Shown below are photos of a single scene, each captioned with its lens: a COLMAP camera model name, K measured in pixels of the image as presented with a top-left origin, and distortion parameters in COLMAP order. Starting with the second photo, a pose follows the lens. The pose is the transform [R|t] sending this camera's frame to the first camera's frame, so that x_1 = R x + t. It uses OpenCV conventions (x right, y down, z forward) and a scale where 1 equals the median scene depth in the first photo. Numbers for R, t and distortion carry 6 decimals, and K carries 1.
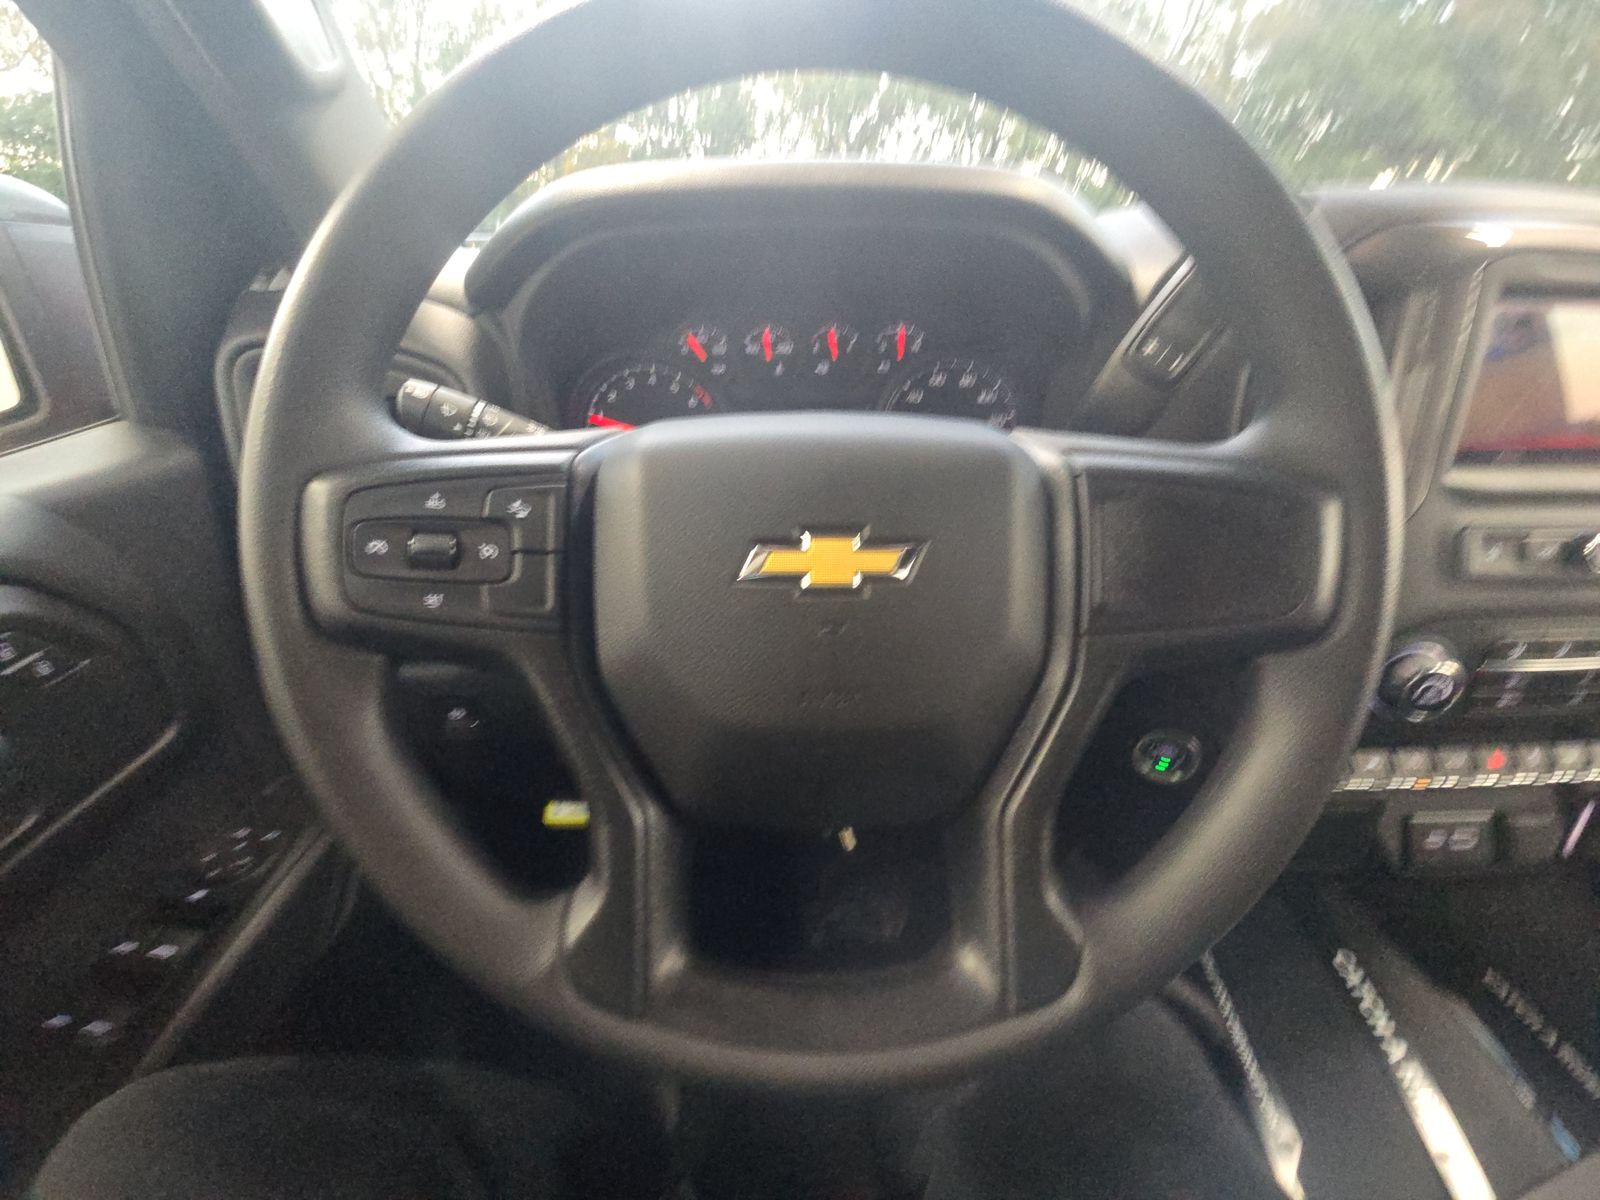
lens RADIAL K [[641.1, 0, 800.0], [0, 641.1, 600.0], [0, 0, 1]] dist [-0.000244, 0.000003]
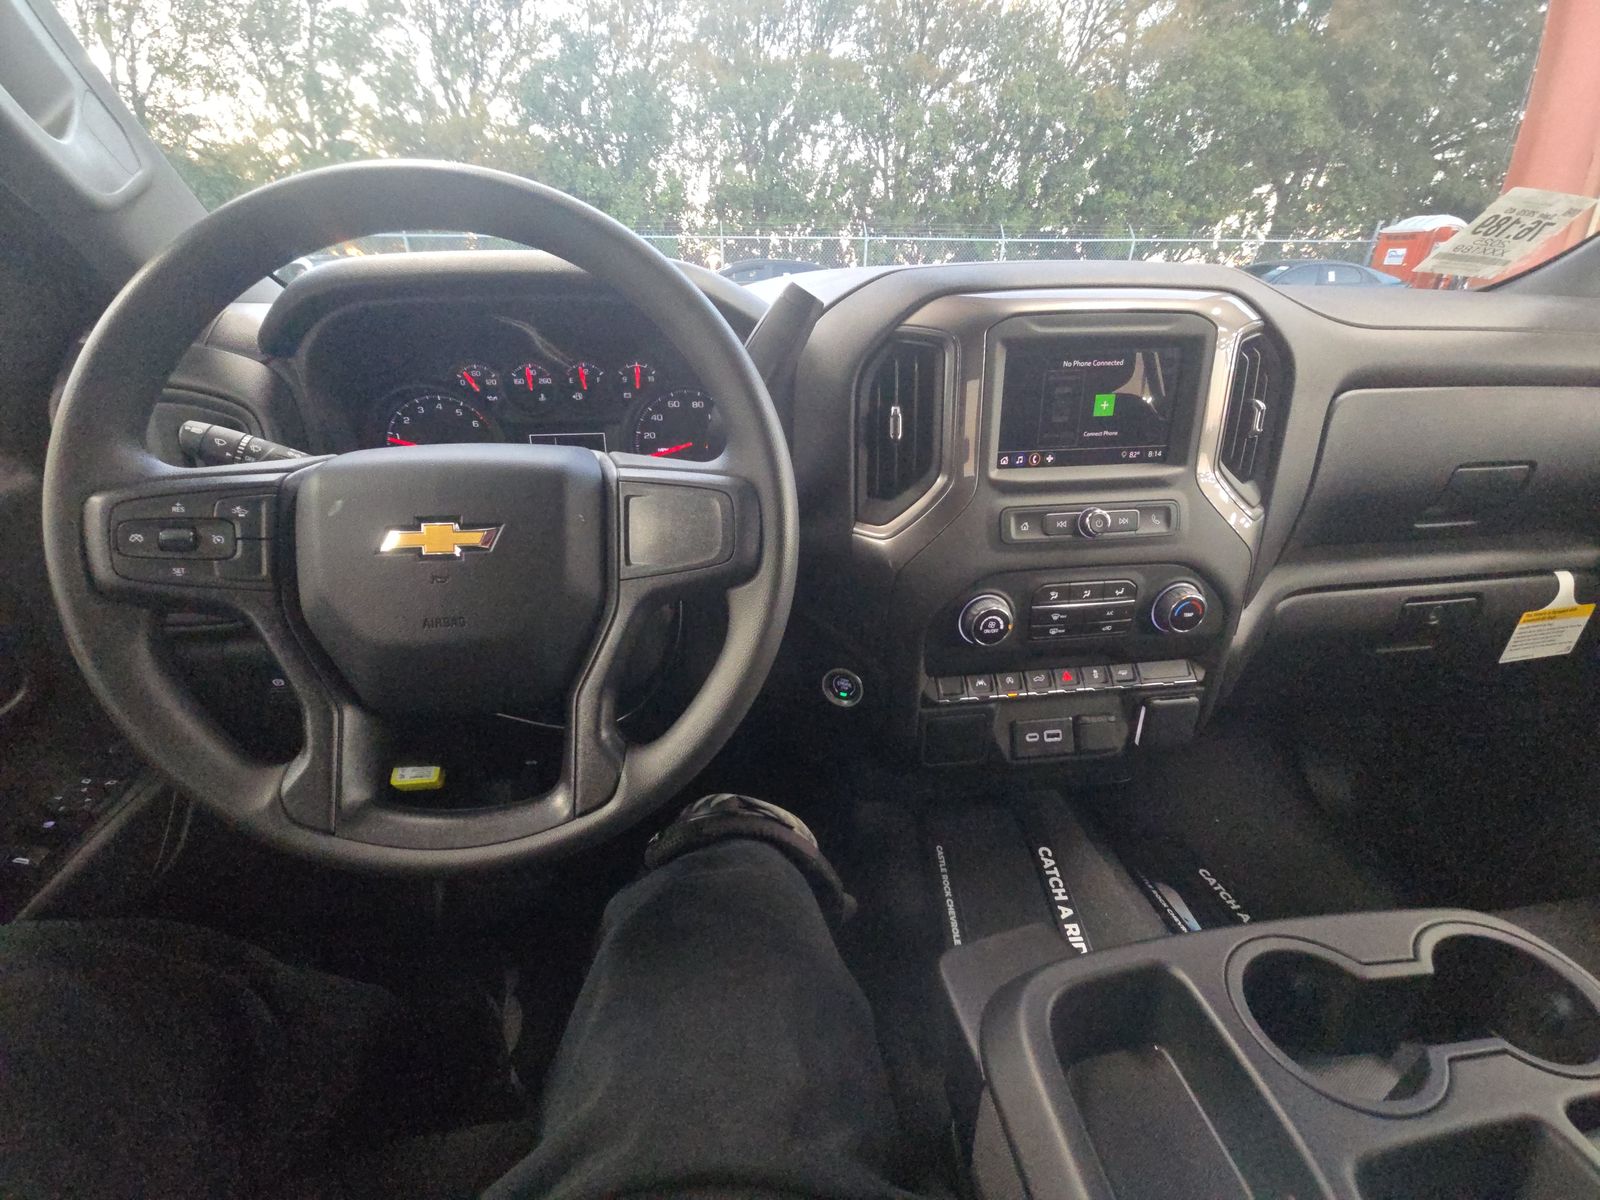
lens RADIAL K [[649.6, 0, 800.0], [0, 649.6, 600.0], [0, 0, 1]] dist [0.002874, 0.000293]
pose [[0.995866, -0.037099, 0.082910, 0.559266], [0.037311, 0.999303, -0.001001, 0.089438], [-0.082815, 0.004090, 0.996557, -0.491201]]
